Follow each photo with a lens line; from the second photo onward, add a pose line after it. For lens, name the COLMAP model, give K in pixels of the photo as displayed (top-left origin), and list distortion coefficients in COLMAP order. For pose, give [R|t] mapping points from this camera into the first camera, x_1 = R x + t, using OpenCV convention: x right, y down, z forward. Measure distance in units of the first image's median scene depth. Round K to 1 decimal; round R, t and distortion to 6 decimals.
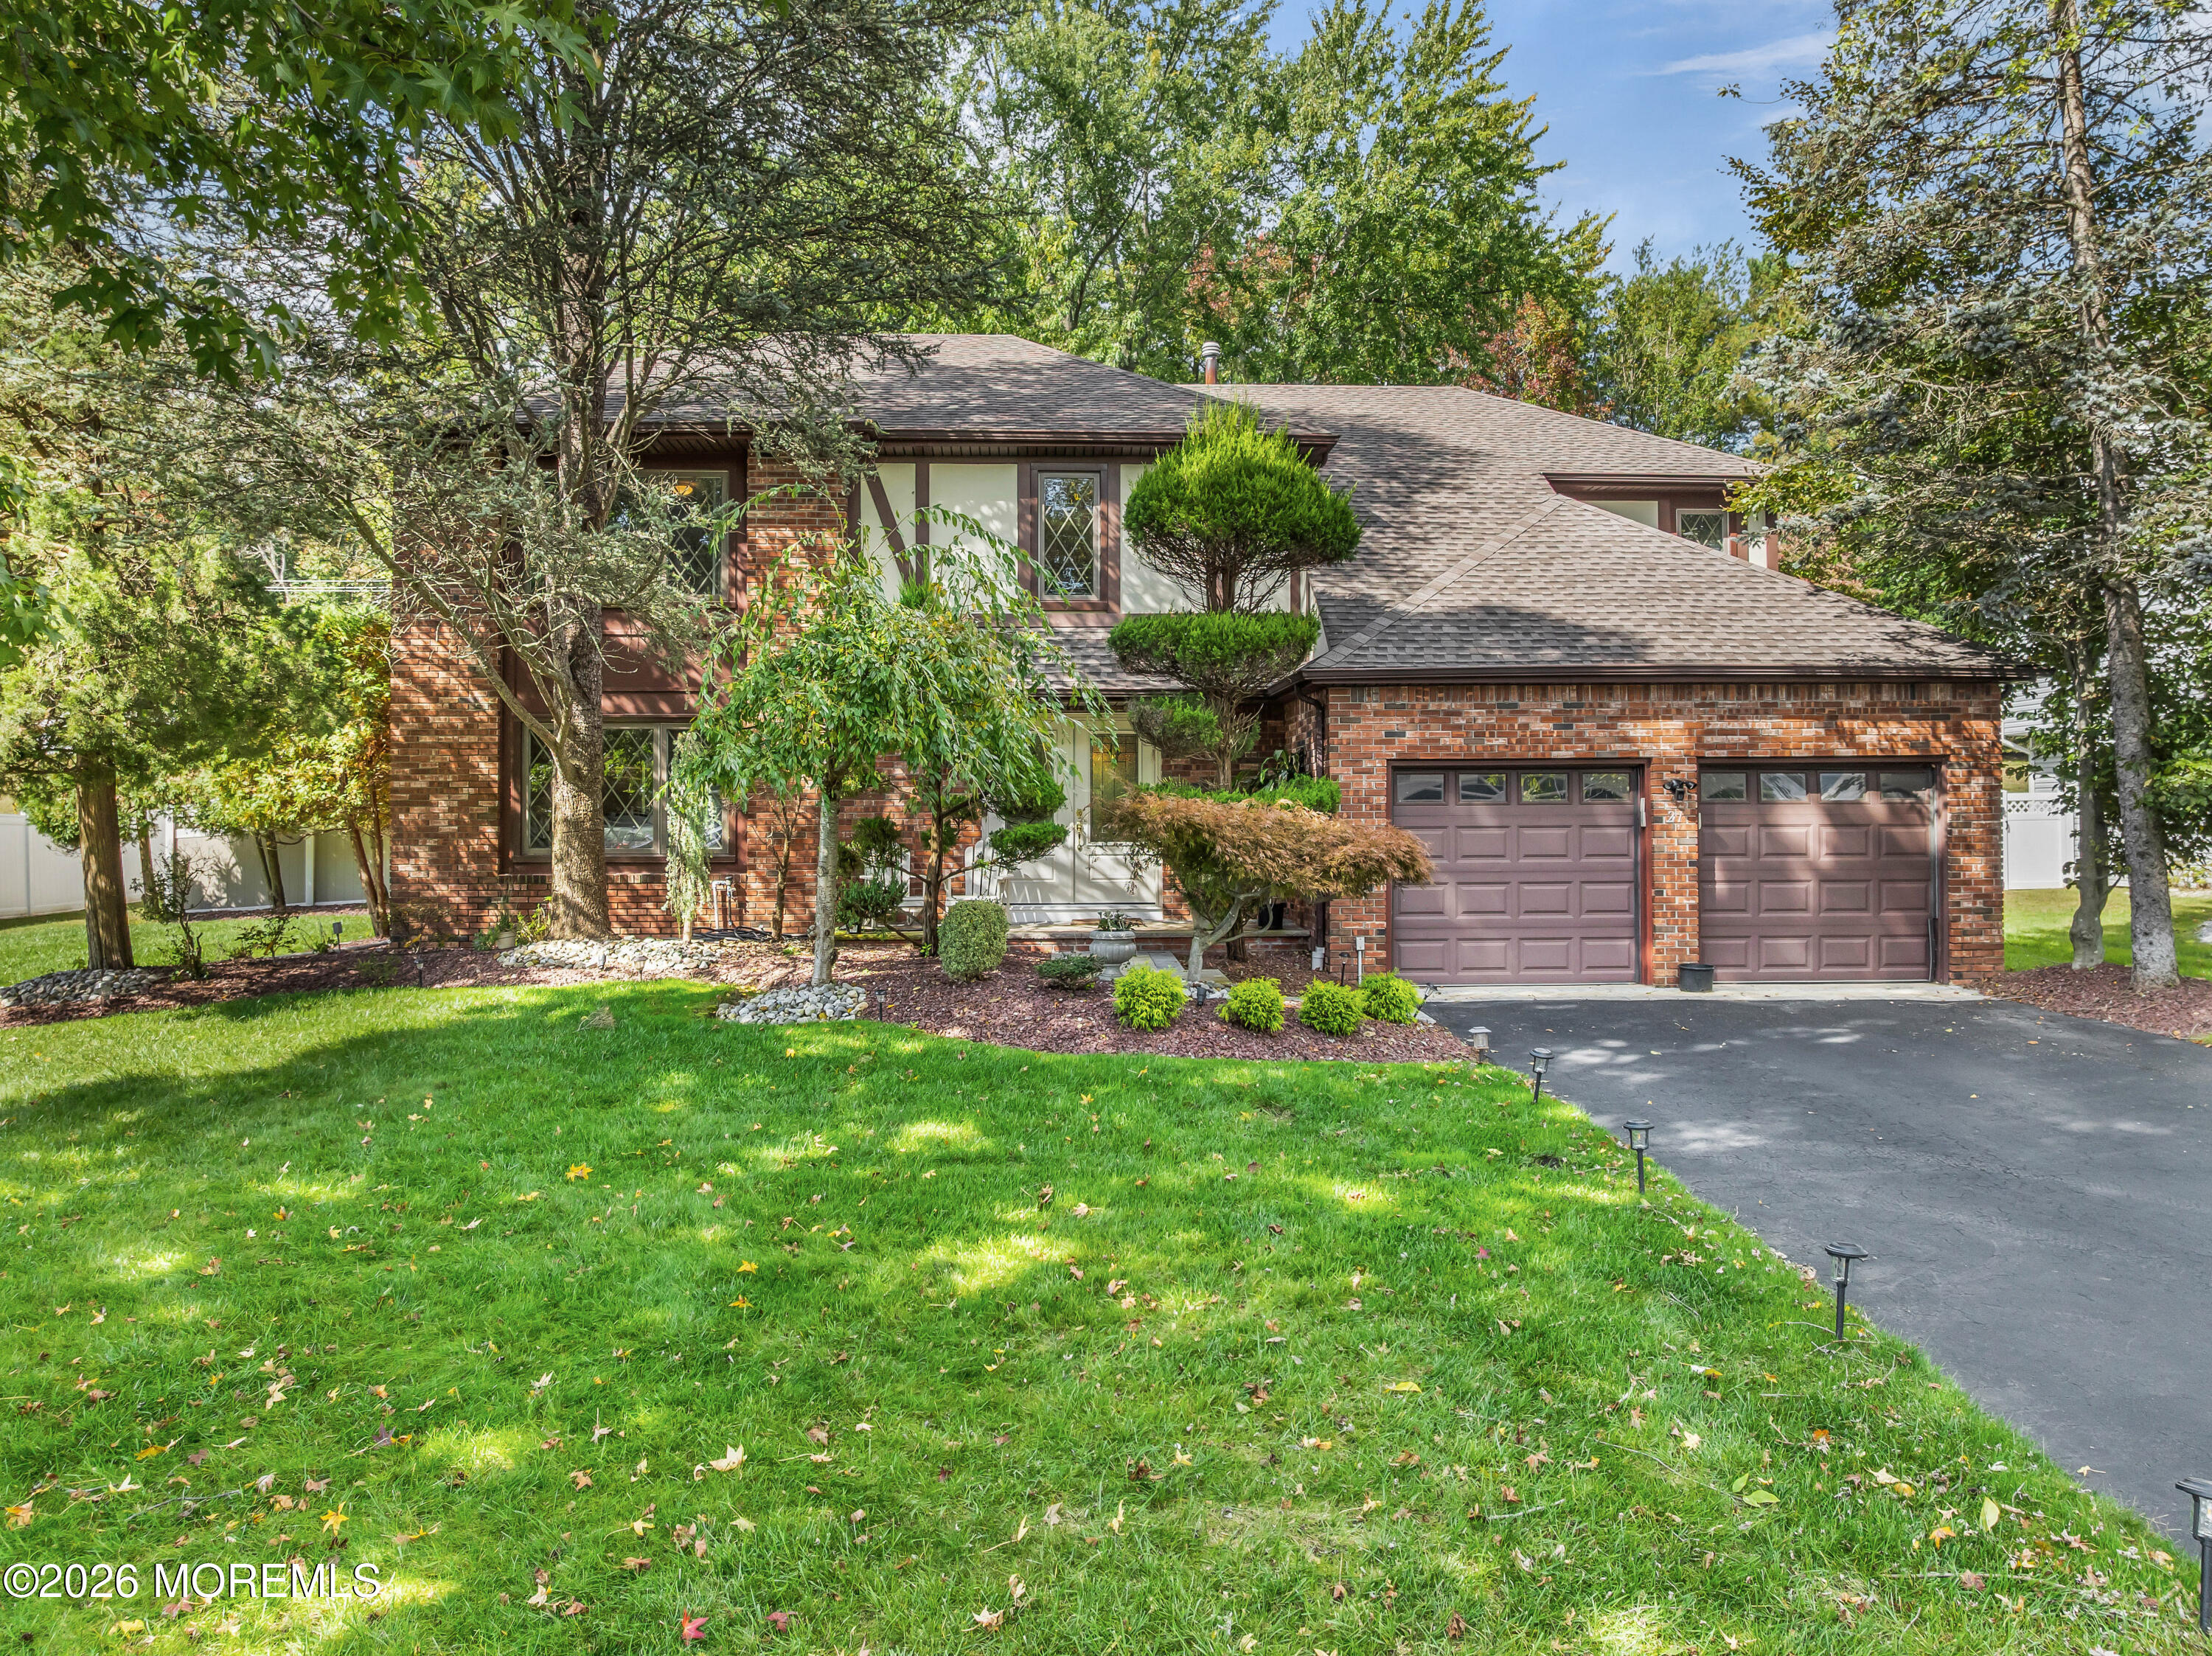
lens RADIAL K [[1597.8, 0, 1106.1], [0, 1597.8, 803.7], [0, 0, 1]] dist [-0.045874, 0.019517]
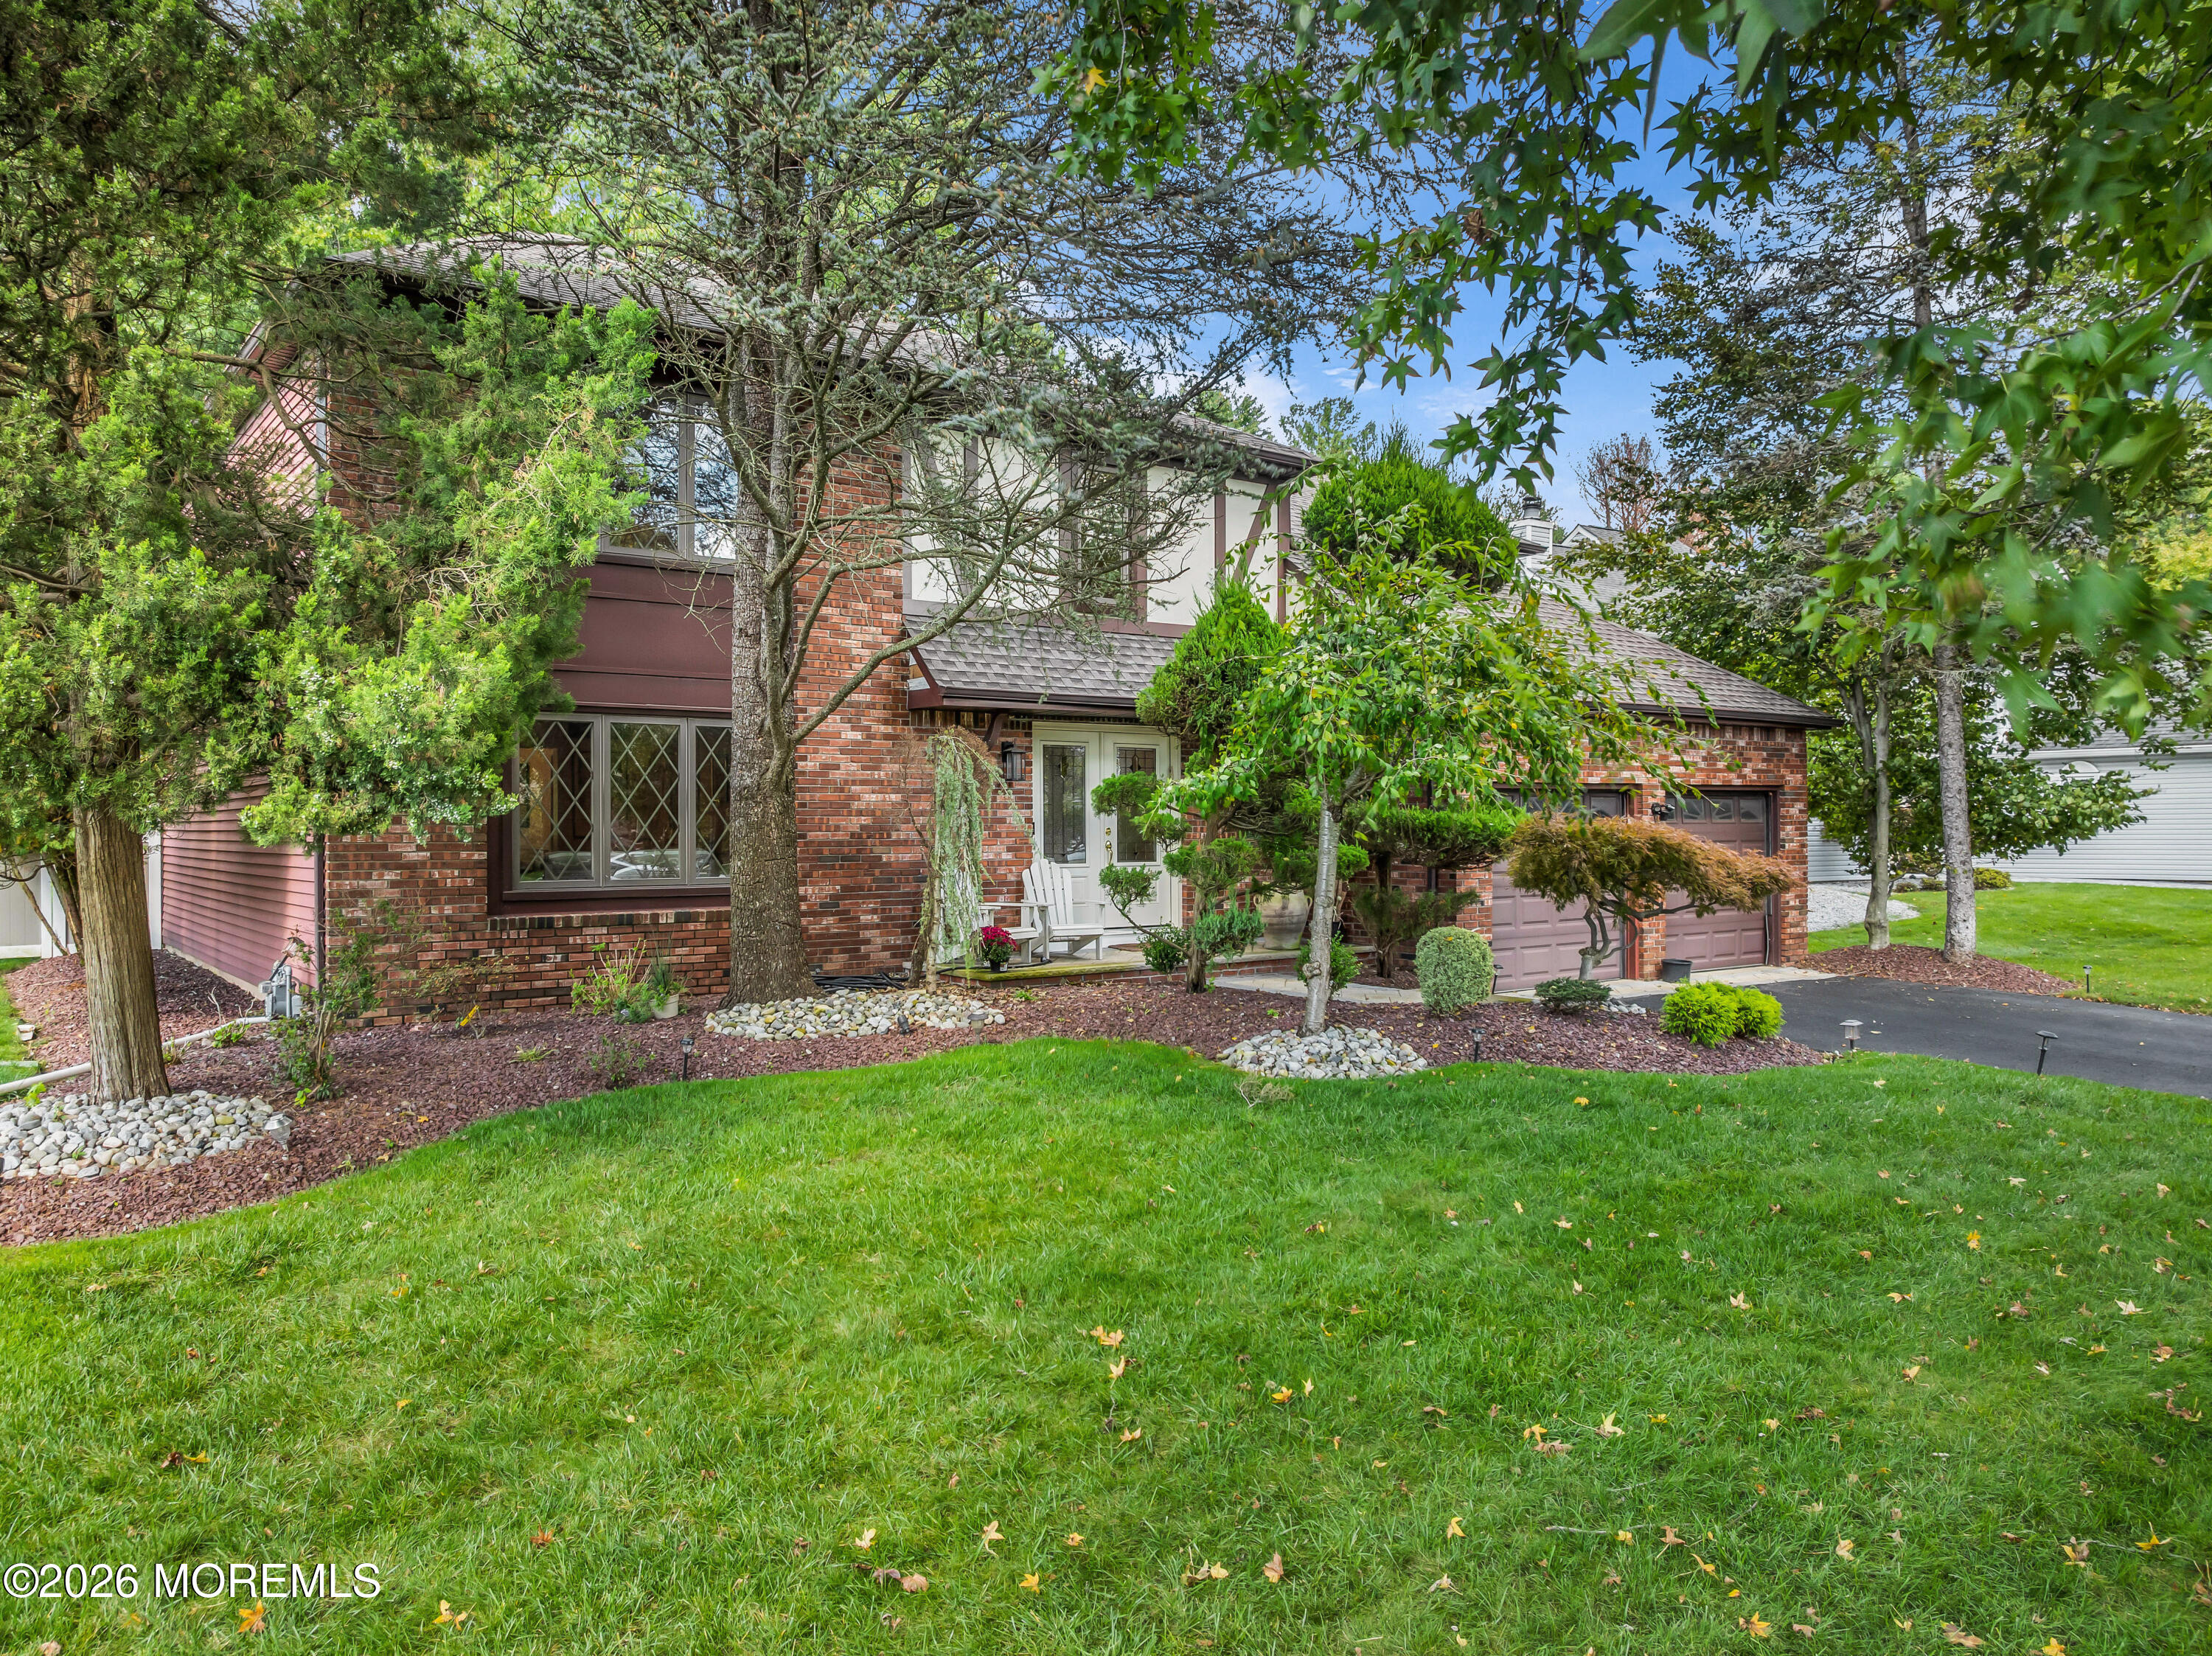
lens RADIAL K [[1597.8, 0, 1106.1], [0, 1597.8, 803.7], [0, 0, 1]] dist [-0.045874, 0.019517]
pose [[0.821539, 0.007903, 0.570097, -0.644229], [-0.004485, 0.999963, -0.007398, -0.004483], [-0.570134, 0.003521, 0.821544, 0.267463]]
